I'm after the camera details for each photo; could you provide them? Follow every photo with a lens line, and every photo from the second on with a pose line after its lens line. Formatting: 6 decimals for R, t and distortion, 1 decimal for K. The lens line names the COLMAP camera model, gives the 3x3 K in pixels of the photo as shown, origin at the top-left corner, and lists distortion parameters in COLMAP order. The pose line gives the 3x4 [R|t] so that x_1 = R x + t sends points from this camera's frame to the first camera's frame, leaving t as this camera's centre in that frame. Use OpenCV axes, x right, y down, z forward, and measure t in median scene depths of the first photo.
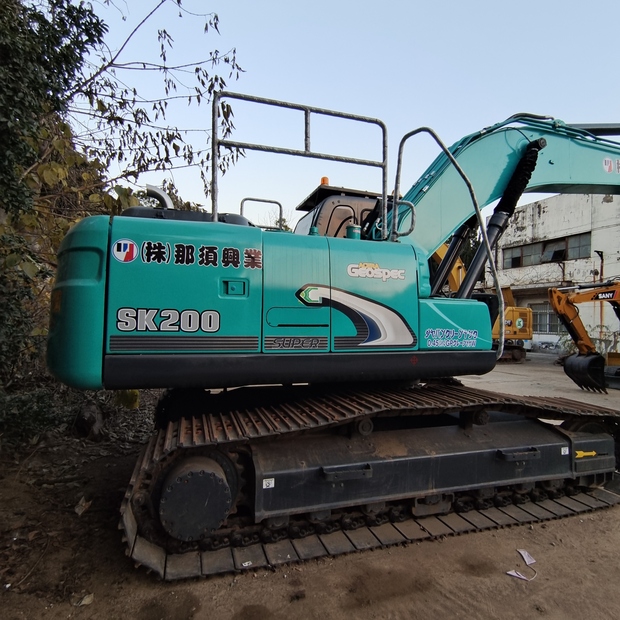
lens RADIAL K [[378.7, 0, 303.0], [0, 378.7, 310.2], [0, 0, 1]] dist [0.012358, -0.014569]
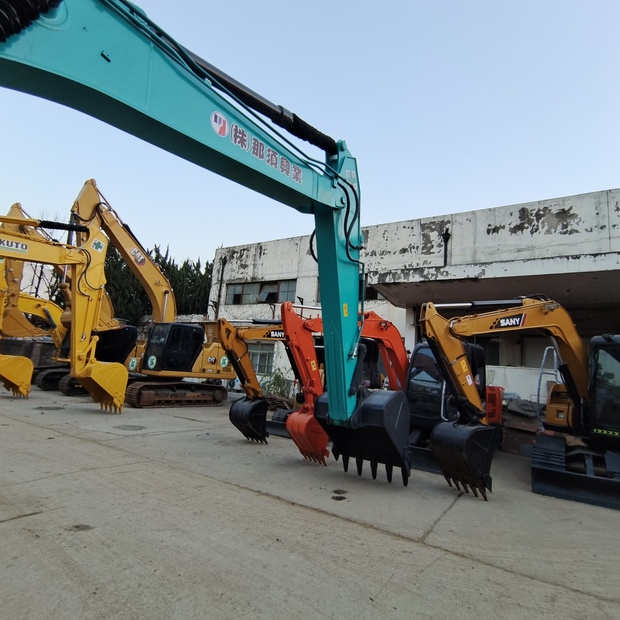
lens RADIAL K [[378.7, 0, 310.8], [0, 378.7, 314.5], [0, 0, 1]] dist [0.012358, -0.014569]
pose [[0.806739, 0.125718, 0.577379, 0.168668], [-0.077305, 0.991162, -0.107801, 0.003898], [-0.585829, 0.042333, 0.809328, 0.107616]]
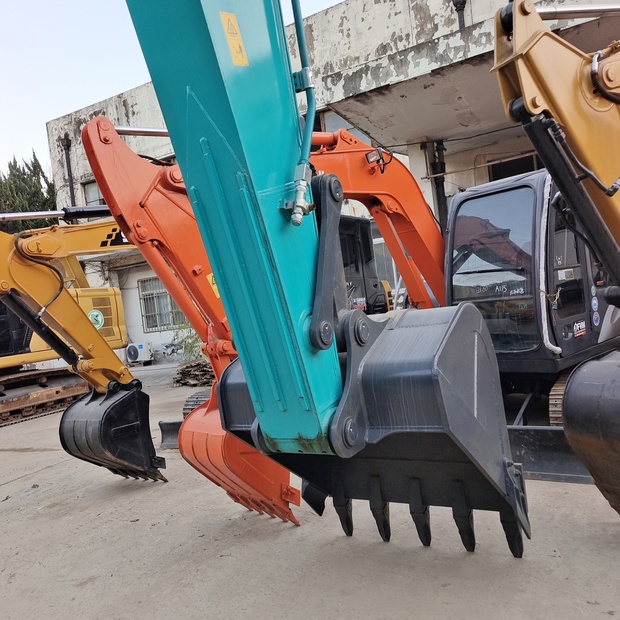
lens RADIAL K [[540.6, 0, 307.9], [0, 540.6, 304.6], [0, 0, 1]] dist [0.067048, -0.044834]
pose [[0.764340, -0.122829, 0.633007, 0.290014], [0.123448, 0.991405, 0.043312, 0.015859], [-0.632886, 0.045039, 0.772934, 0.232675]]
